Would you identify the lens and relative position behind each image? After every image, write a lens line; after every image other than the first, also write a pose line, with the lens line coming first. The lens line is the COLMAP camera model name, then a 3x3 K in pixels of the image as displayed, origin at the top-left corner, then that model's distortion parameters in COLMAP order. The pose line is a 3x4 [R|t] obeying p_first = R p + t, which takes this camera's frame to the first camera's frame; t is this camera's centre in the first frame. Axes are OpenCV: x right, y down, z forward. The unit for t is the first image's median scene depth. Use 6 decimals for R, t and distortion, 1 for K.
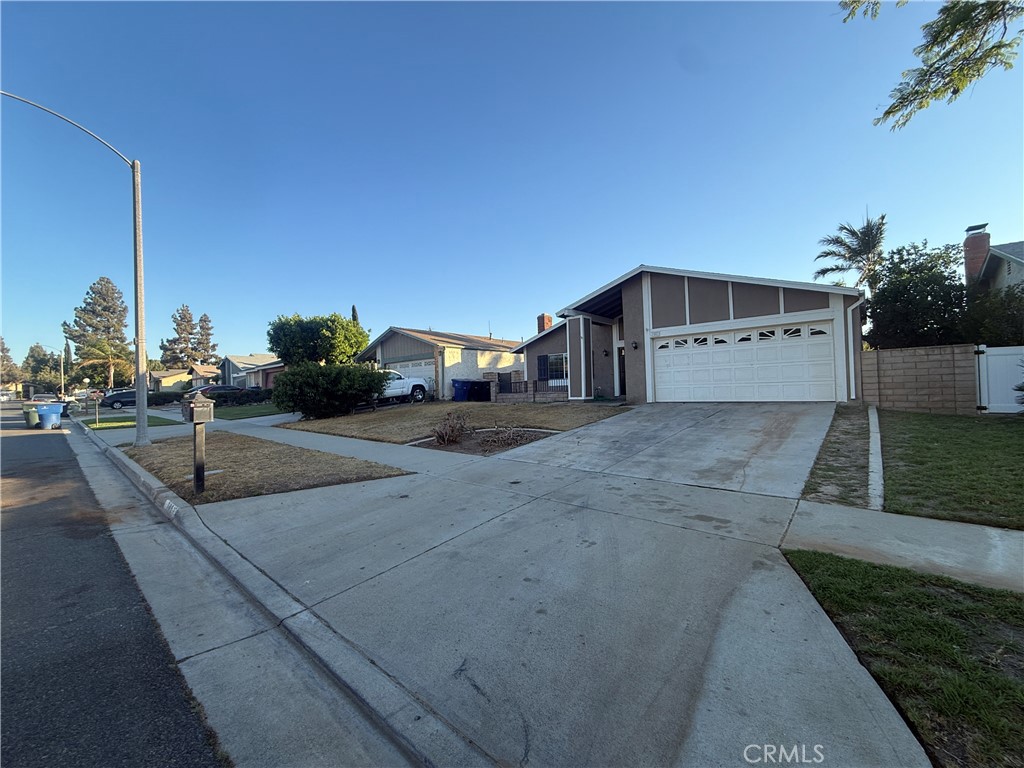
lens RADIAL K [[408.6, 0, 509.2], [0, 408.6, 383.5], [0, 0, 1]] dist [0.000665, 0.000097]
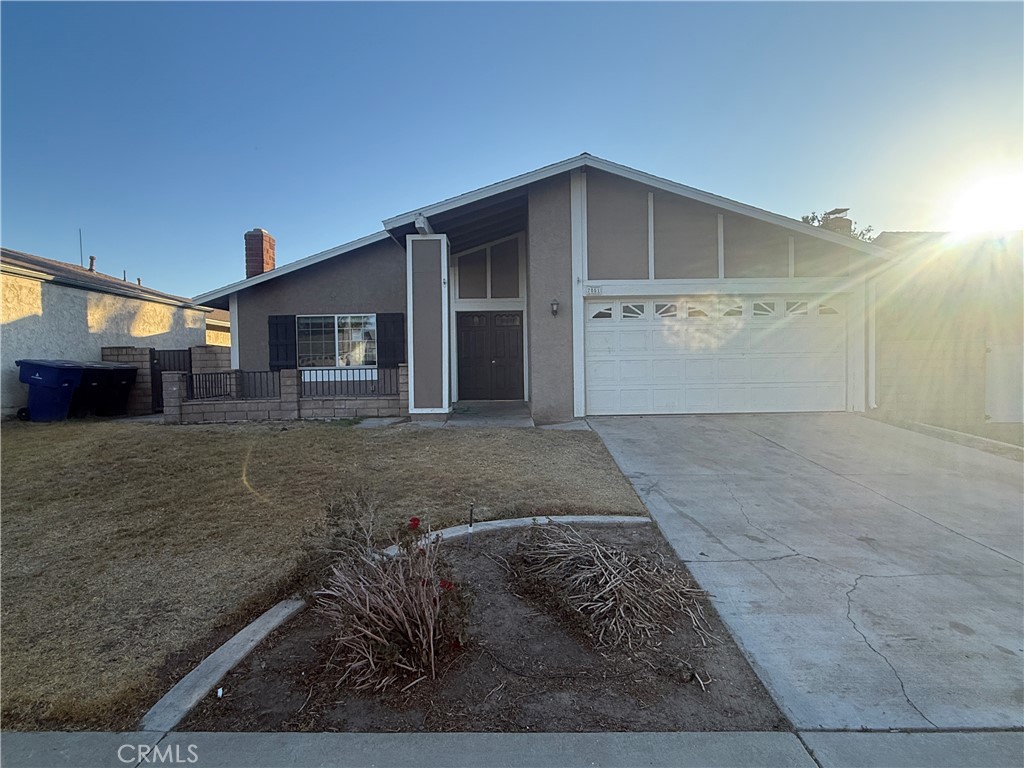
lens RADIAL K [[563.1, 0, 512.0], [0, 563.1, 384.0], [0, 0, 1]] dist [-0.003119, -0.000206]
pose [[0.752697, -0.001057, 0.658367, -0.186261], [-0.015319, 0.999700, 0.019119, -0.008392], [-0.658189, -0.024476, 0.752455, 0.441320]]
